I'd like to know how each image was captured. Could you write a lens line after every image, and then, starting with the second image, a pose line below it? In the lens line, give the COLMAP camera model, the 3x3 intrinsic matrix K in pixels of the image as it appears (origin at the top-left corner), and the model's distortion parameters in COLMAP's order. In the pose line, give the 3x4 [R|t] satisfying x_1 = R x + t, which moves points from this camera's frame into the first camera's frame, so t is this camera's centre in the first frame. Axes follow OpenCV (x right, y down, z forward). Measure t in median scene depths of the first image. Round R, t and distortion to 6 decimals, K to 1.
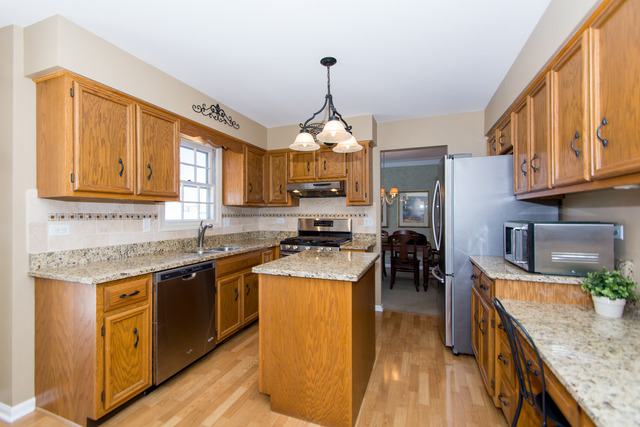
lens RADIAL K [[277.5, 0, 319.4], [0, 277.5, 212.3], [0, 0, 1]] dist [-0.003010, -0.001475]
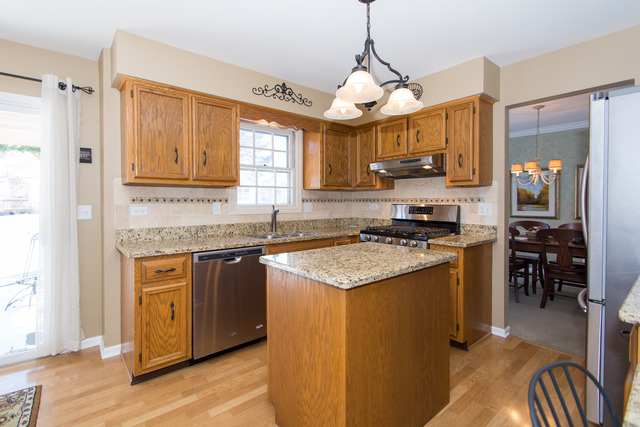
lens RADIAL K [[296.3, 0, 322.4], [0, 296.3, 203.7], [0, 0, 1]] dist [-0.004452, -0.000137]
pose [[0.870841, 0.003965, -0.491550, 0.332568], [0.004079, 0.999875, 0.015292, 0.013065], [0.491549, -0.015322, 0.870715, 0.228071]]
